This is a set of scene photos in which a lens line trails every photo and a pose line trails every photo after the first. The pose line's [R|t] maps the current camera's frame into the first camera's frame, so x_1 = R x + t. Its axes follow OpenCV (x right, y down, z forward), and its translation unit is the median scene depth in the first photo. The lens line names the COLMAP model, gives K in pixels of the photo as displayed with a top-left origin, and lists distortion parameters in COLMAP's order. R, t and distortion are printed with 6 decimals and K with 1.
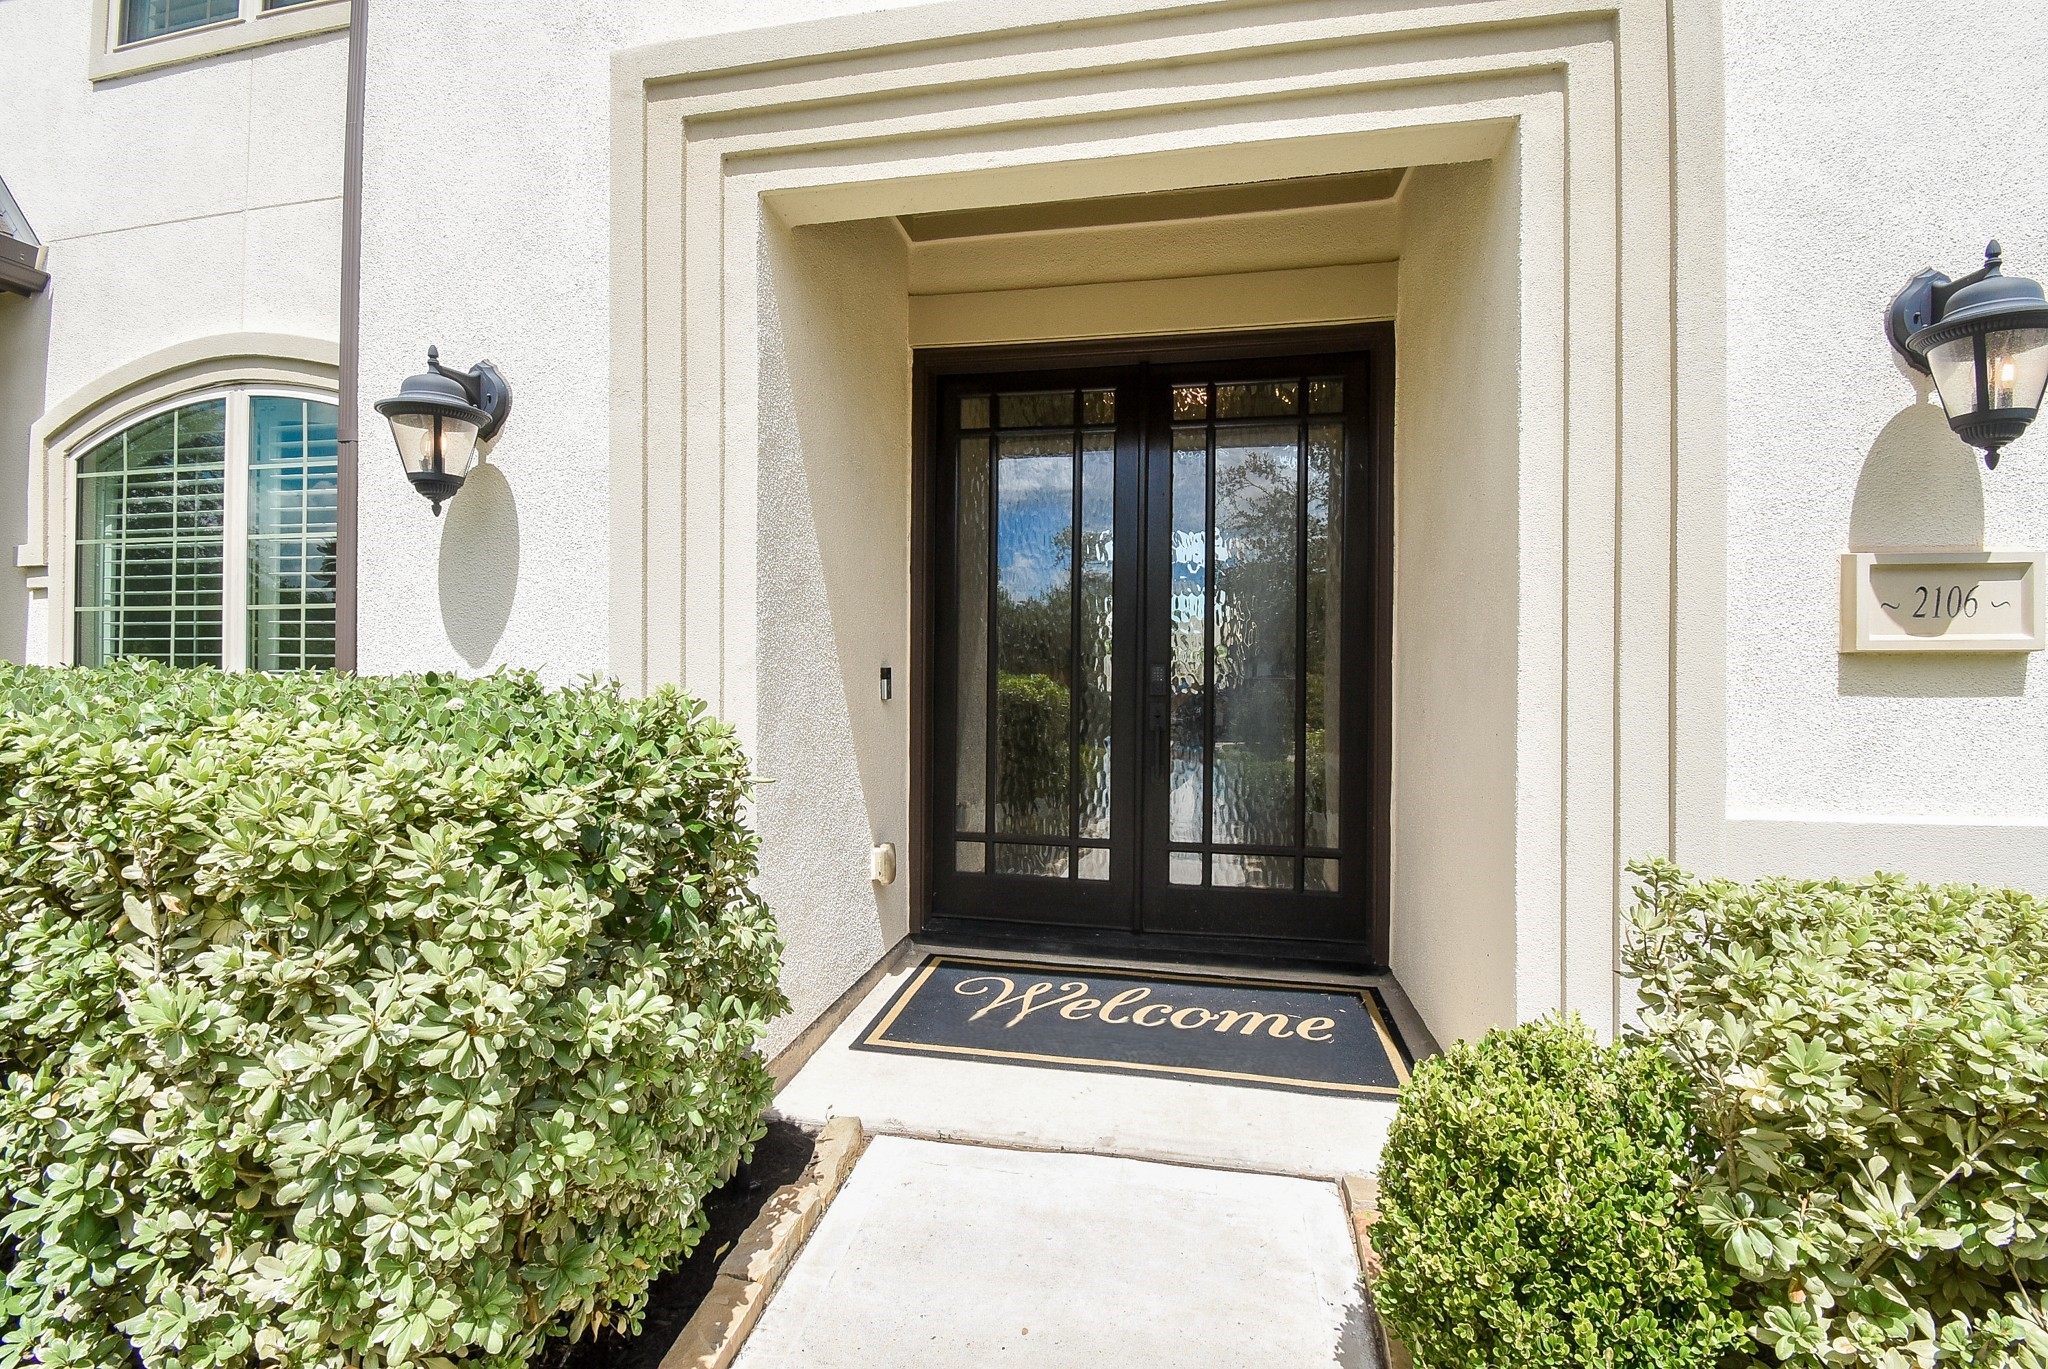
lens RADIAL K [[896.6, 0, 1022.8], [0, 896.6, 670.2], [0, 0, 1]] dist [0.018672, -0.025897]
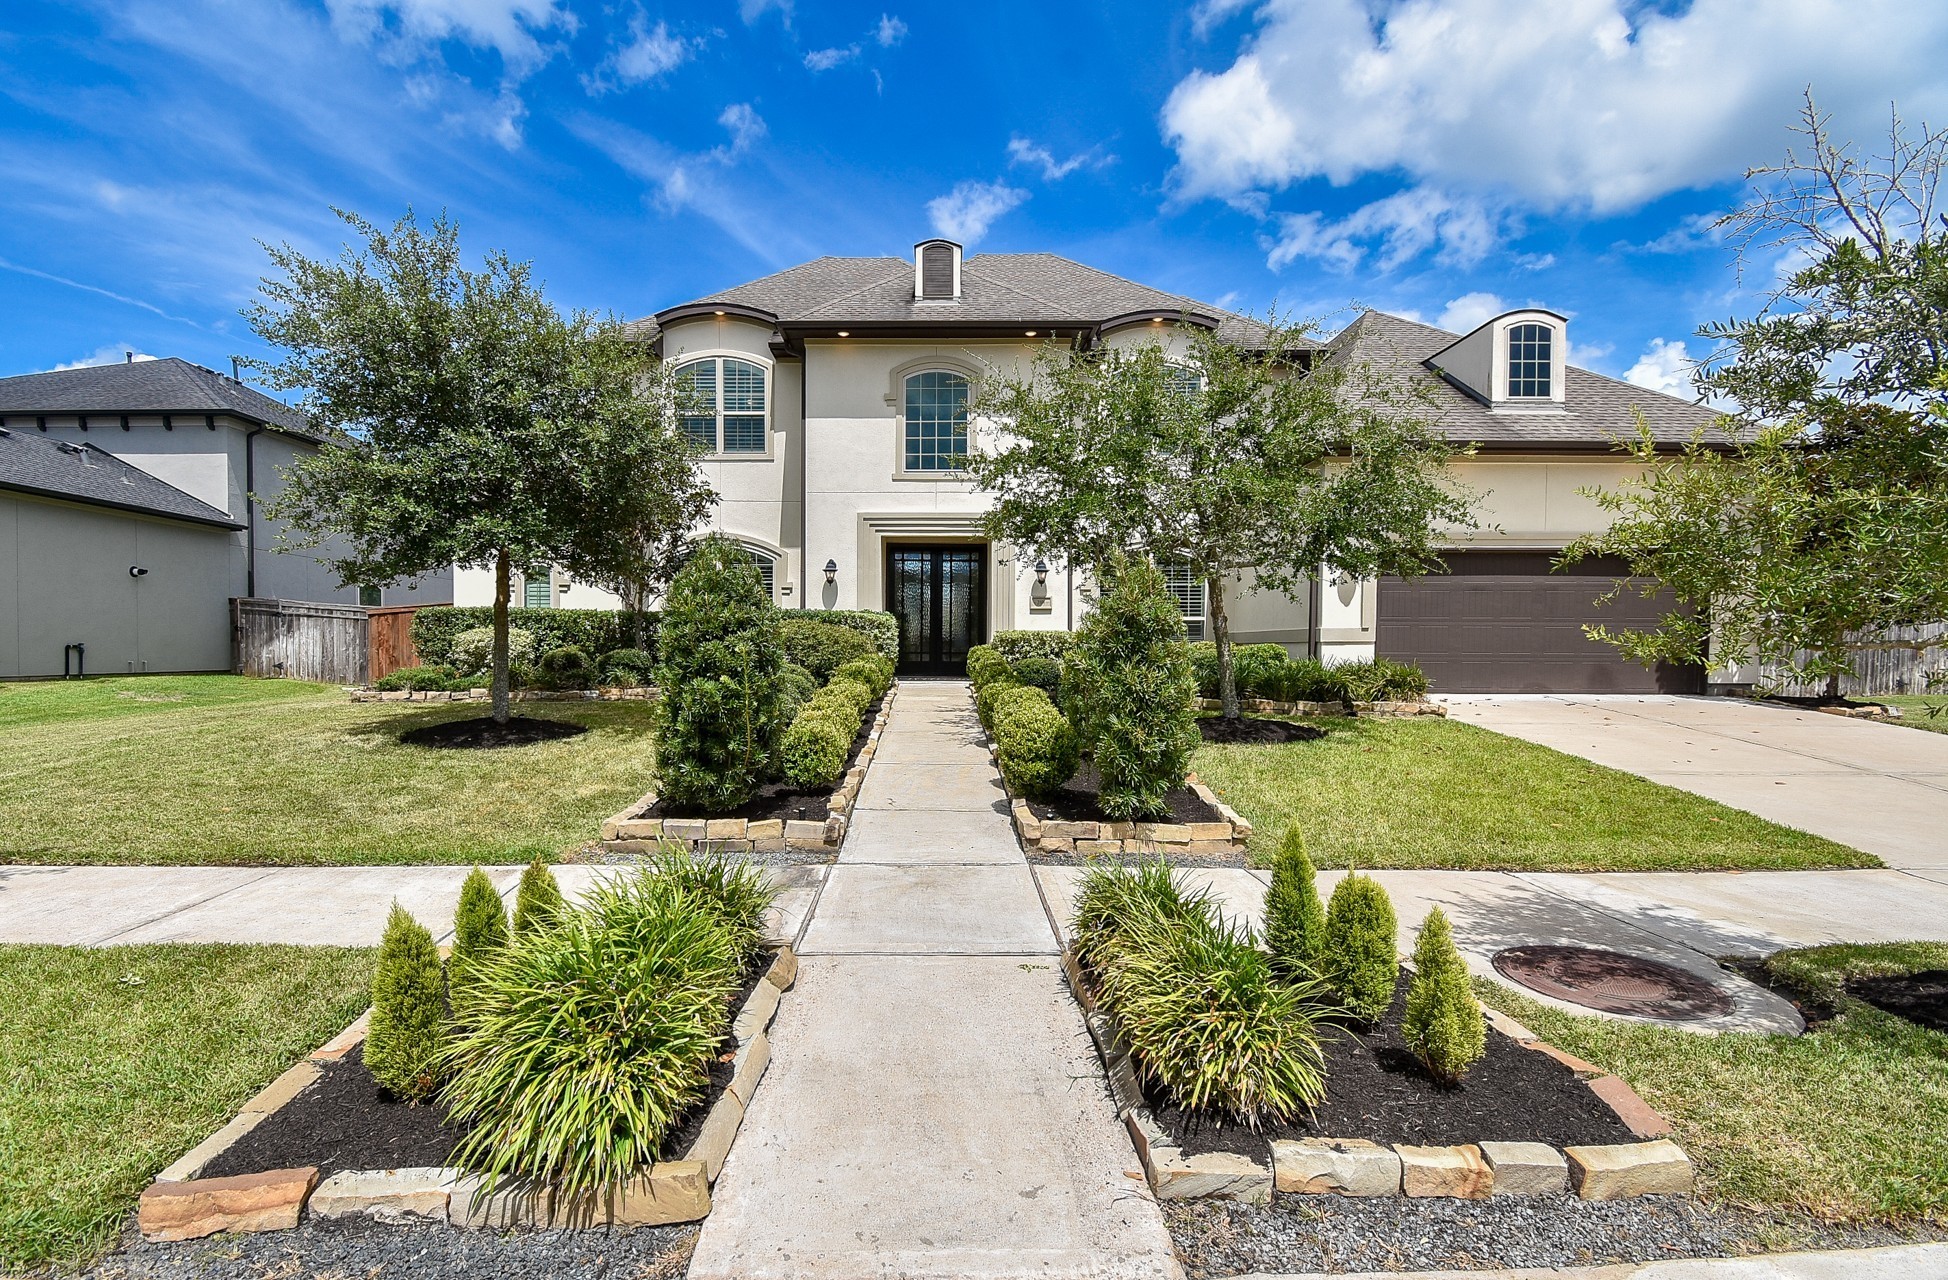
lens RADIAL K [[947.6, 0, 938.5], [0, 947.6, 687.4], [0, 0, 1]] dist [0.002715, -0.000063]
pose [[0.983470, -0.011886, 0.180679, -1.118547], [0.000448, 0.998000, 0.063216, 0.115411], [-0.181069, -0.062090, 0.981508, -5.722317]]
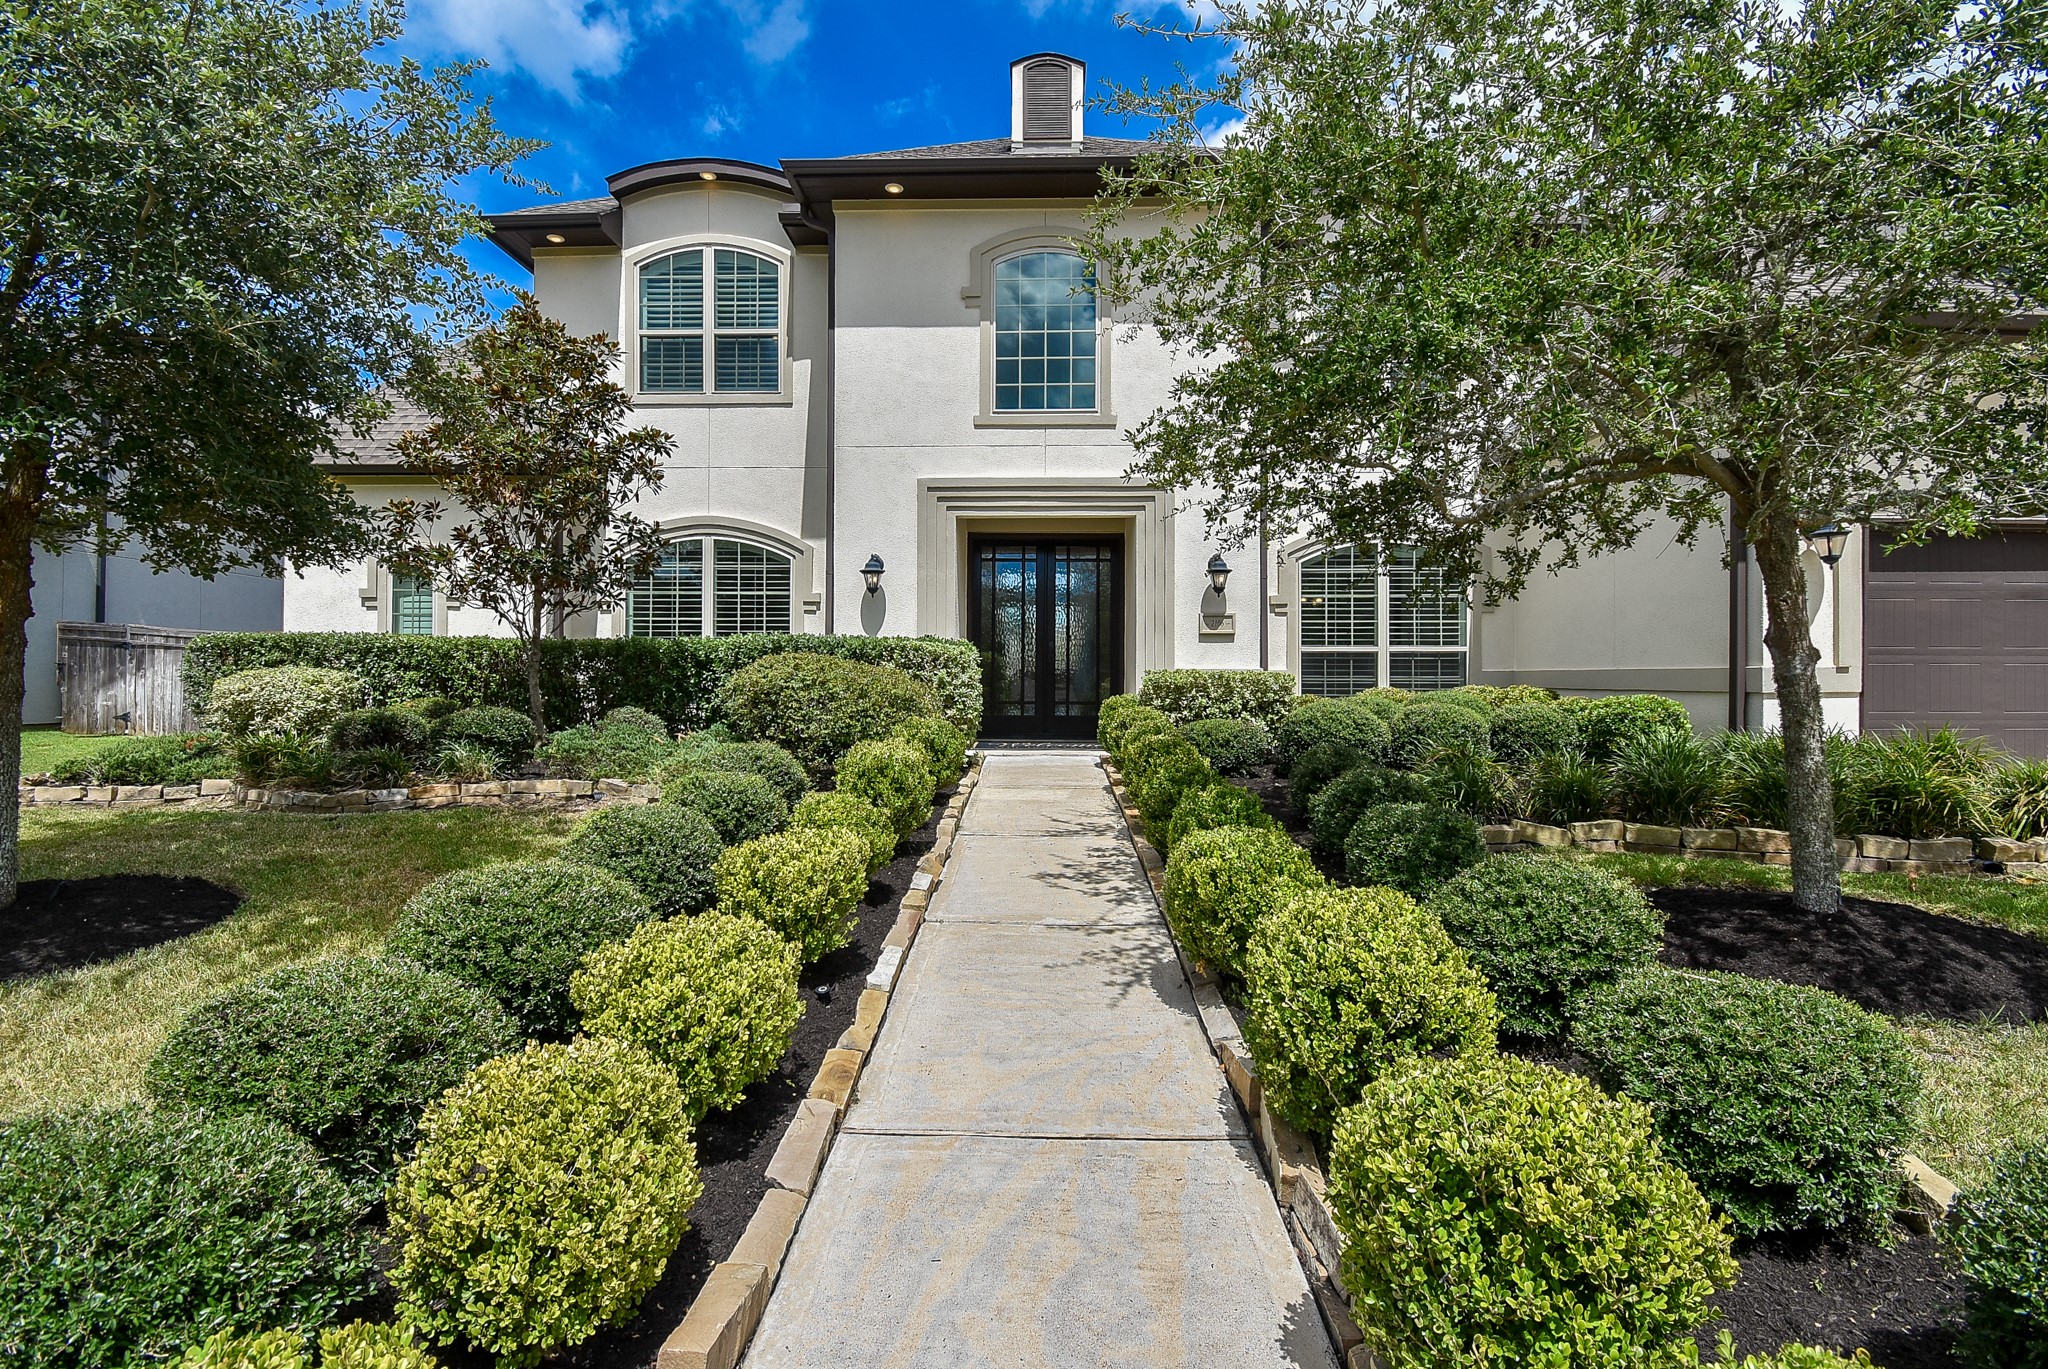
lens RADIAL K [[896.6, 0, 1022.8], [0, 896.6, 670.2], [0, 0, 1]] dist [0.018672, -0.025897]
pose [[0.987173, -0.004838, 0.159578, -0.634070], [0.002127, 0.999851, 0.017155, 0.073801], [-0.159637, -0.016596, 0.987036, -2.921977]]
